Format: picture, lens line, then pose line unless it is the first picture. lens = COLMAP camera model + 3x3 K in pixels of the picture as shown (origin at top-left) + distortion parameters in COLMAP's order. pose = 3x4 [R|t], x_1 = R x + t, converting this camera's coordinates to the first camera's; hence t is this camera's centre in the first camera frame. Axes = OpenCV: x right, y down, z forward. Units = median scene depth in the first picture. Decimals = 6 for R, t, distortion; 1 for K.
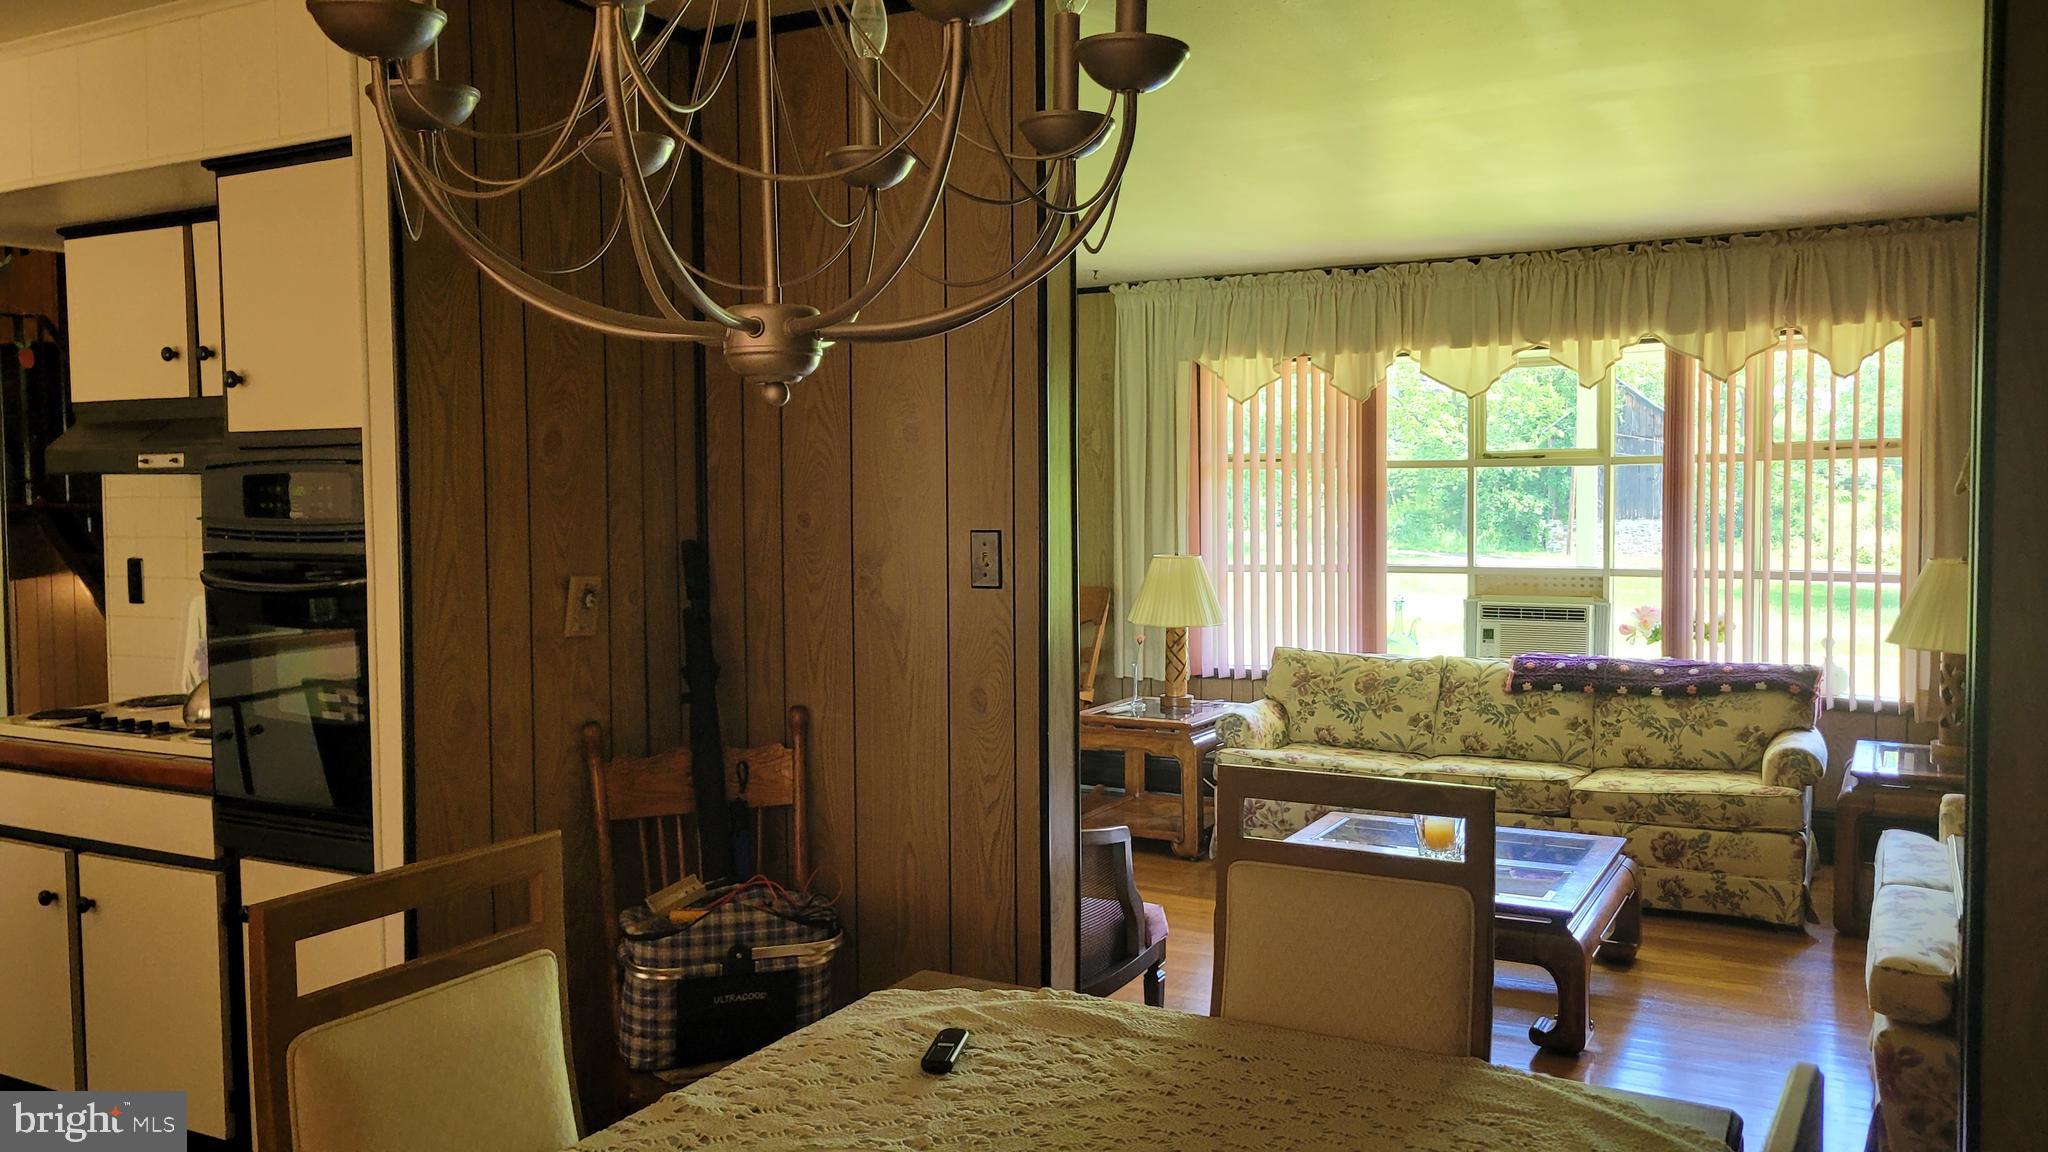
lens RADIAL K [[1467.6, 0, 1047.1], [0, 1467.6, 563.5], [0, 0, 1]] dist [0.028026, 0.001413]
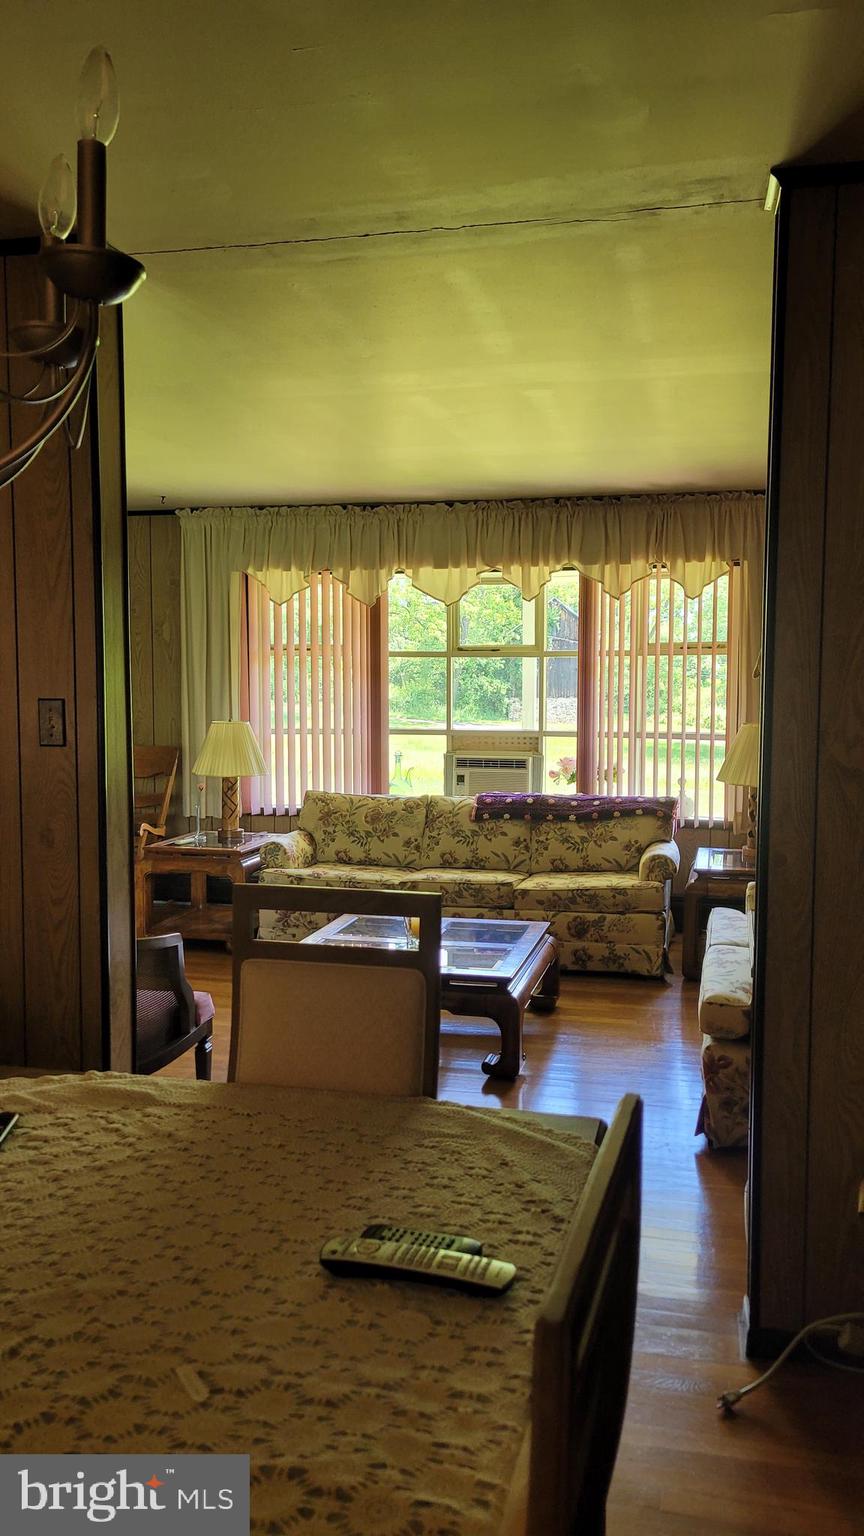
lens RADIAL K [[1100.7, 0, 436.8], [0, 1100.7, 762.9], [0, 0, 1]] dist [0.028026, 0.001413]
pose [[0.965735, -0.009558, 0.259353, 0.013448], [0.001555, 0.999517, 0.031046, 0.001324], [-0.259524, -0.029579, 0.965284, 0.014504]]
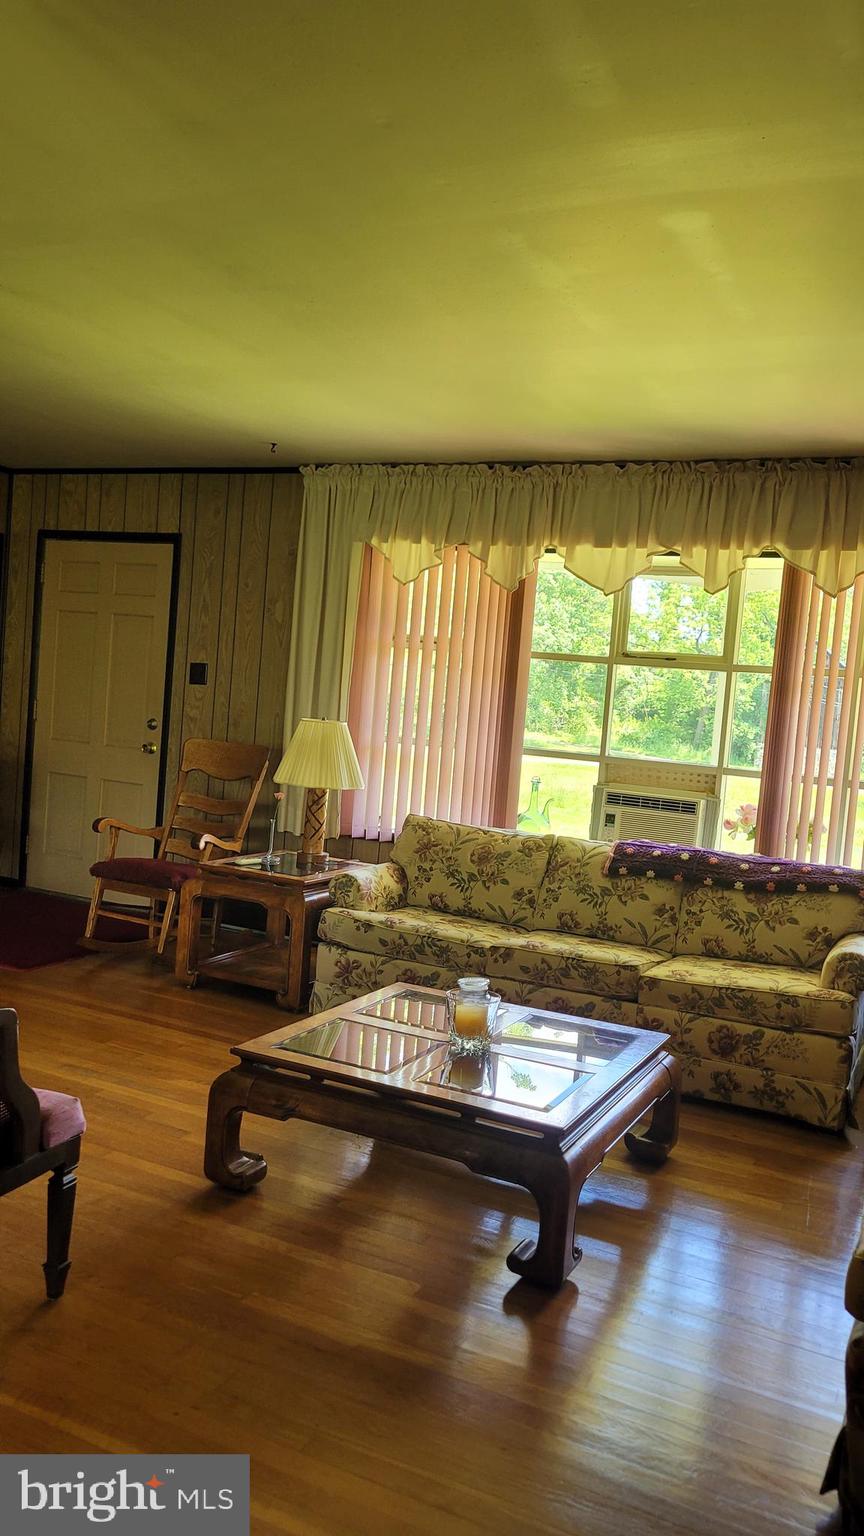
lens RADIAL K [[1149.2, 0, 432.0], [0, 1149.2, 768.0], [0, 0, 1]] dist [0.031277, 0.004570]
pose [[0.994383, 0.085148, 0.062869, 0.133110], [-0.086469, 0.996081, 0.018590, 0.007516], [-0.061039, -0.023922, 0.997849, 0.194645]]
